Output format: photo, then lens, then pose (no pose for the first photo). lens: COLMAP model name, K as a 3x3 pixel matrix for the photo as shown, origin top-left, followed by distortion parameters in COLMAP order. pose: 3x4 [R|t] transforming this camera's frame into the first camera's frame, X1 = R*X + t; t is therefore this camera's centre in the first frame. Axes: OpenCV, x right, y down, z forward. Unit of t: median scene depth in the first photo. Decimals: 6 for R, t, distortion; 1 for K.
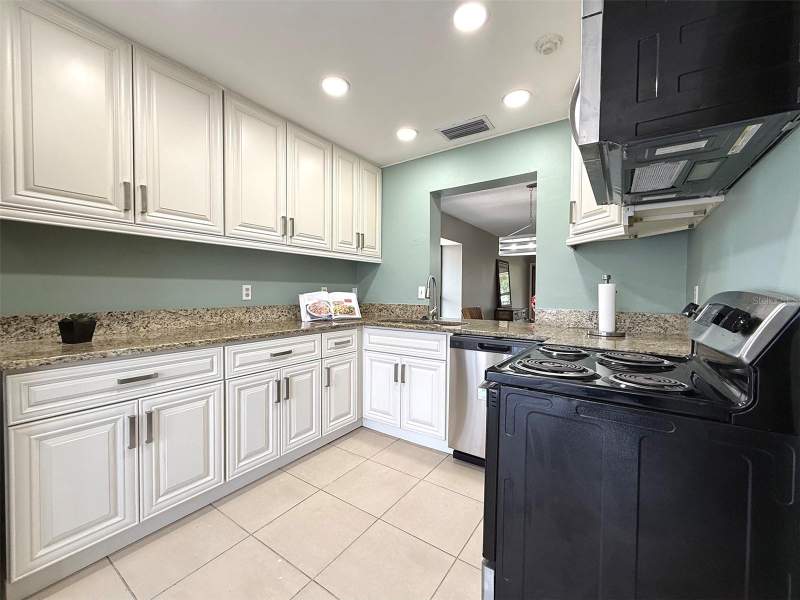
lens RADIAL K [[321.6, 0, 402.9], [0, 321.6, 300.4], [0, 0, 1]] dist [-0.000311, -0.000453]
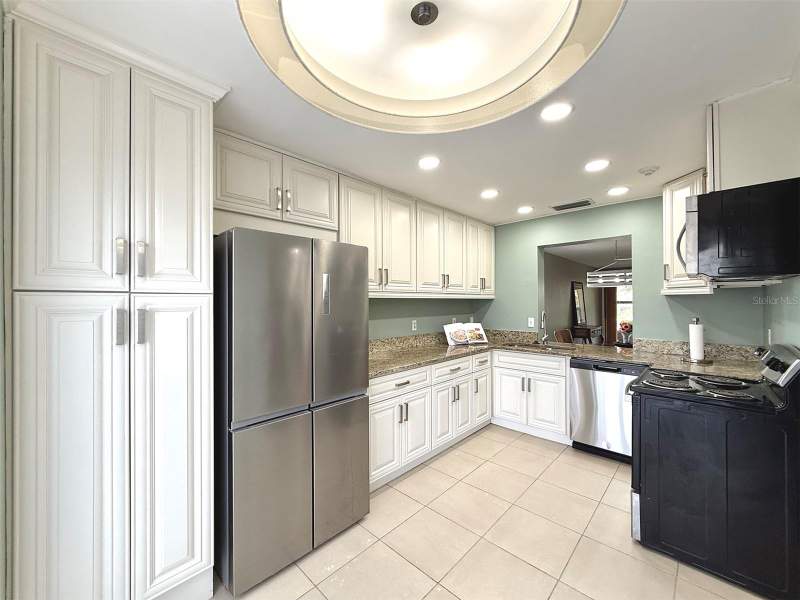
lens RADIAL K [[321.6, 0, 397.9], [0, 321.6, 299.1], [0, 0, 1]] dist [-0.000311, -0.000453]
pose [[0.987646, -0.010385, -0.156357, -0.381793], [0.005389, 0.999462, -0.032345, -0.112955], [0.156609, 0.031103, 0.987171, -0.523422]]
